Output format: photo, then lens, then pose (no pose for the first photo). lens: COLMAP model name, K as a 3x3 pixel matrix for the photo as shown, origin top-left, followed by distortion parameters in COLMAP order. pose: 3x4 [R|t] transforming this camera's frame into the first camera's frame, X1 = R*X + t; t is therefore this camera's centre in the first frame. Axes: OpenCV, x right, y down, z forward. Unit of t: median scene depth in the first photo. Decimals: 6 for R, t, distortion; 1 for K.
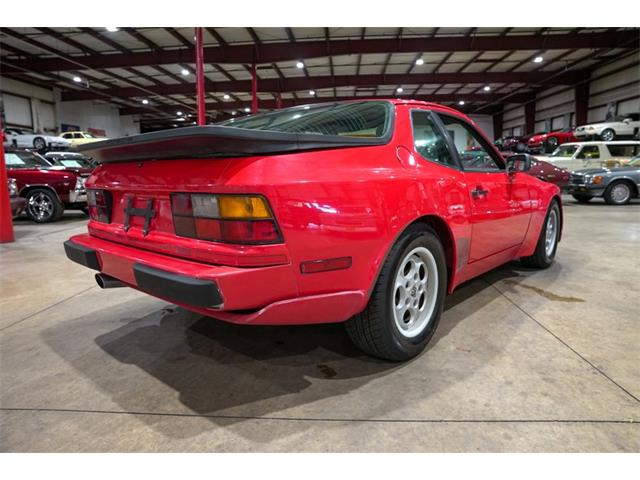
lens RADIAL K [[438.4, 0, 322.0], [0, 438.4, 240.0], [0, 0, 1]] dist [-0.142251, 0.111579]
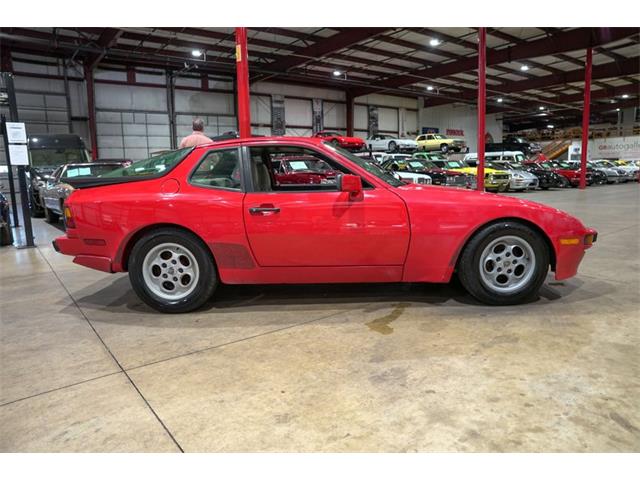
lens RADIAL K [[438.4, 0, 322.0], [0, 438.4, 240.0], [0, 0, 1]] dist [-0.142251, 0.111579]
pose [[0.656464, 0.109469, -0.746373, 0.176734], [-0.101389, 0.993241, 0.056501, -0.013922], [0.747513, 0.038583, 0.663126, 0.038166]]
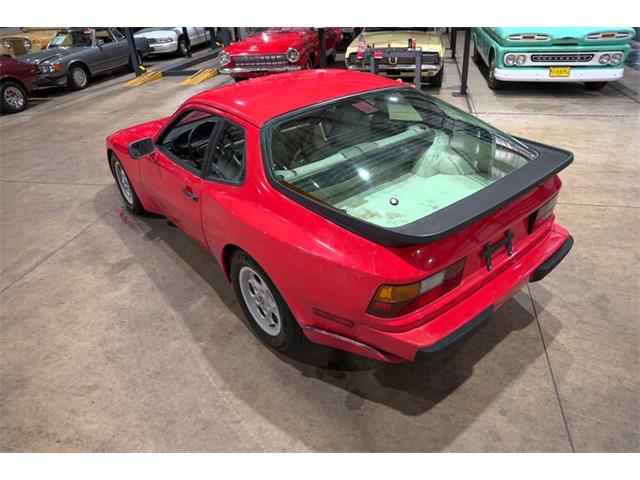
lens RADIAL K [[438.4, 0, 322.0], [0, 438.4, 240.0], [0, 0, 1]] dist [-0.142251, 0.111579]
pose [[0.170829, -0.506994, 0.844852, -0.134037], [0.214309, 0.856047, 0.470378, -0.065089], [-0.961712, 0.100705, 0.254891, 0.107367]]
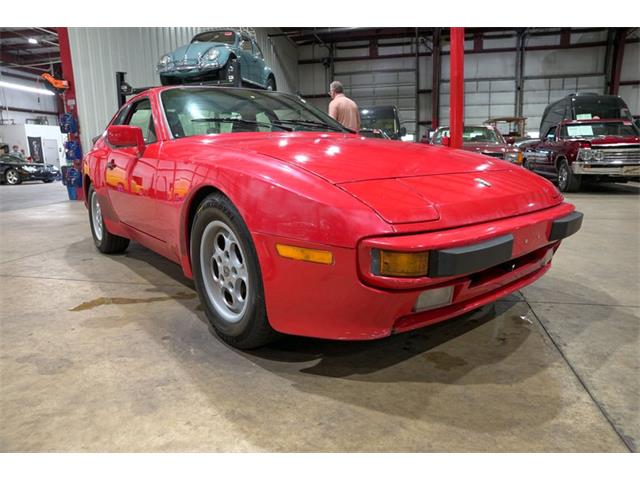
lens RADIAL K [[438.4, 0, 322.0], [0, 438.4, 240.0], [0, 0, 1]] dist [-0.142251, 0.111579]
pose [[-0.173951, 0.200534, -0.964120, 0.186020], [-0.130933, 0.965644, 0.224475, -0.032070], [0.976011, 0.165283, -0.141718, 0.226082]]
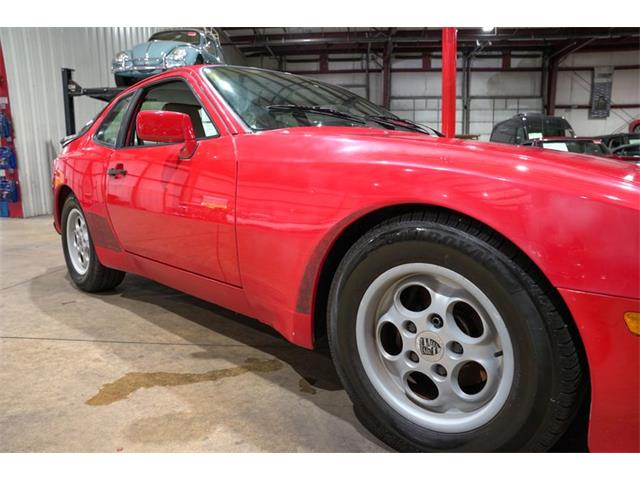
lens RADIAL K [[438.4, 0, 322.0], [0, 438.4, 240.0], [0, 0, 1]] dist [-0.142251, 0.111579]
pose [[-0.025082, 0.166904, -0.985654, 0.154677], [-0.148894, 0.974343, 0.168778, -0.022980], [0.988535, 0.150991, 0.000412, 0.179991]]
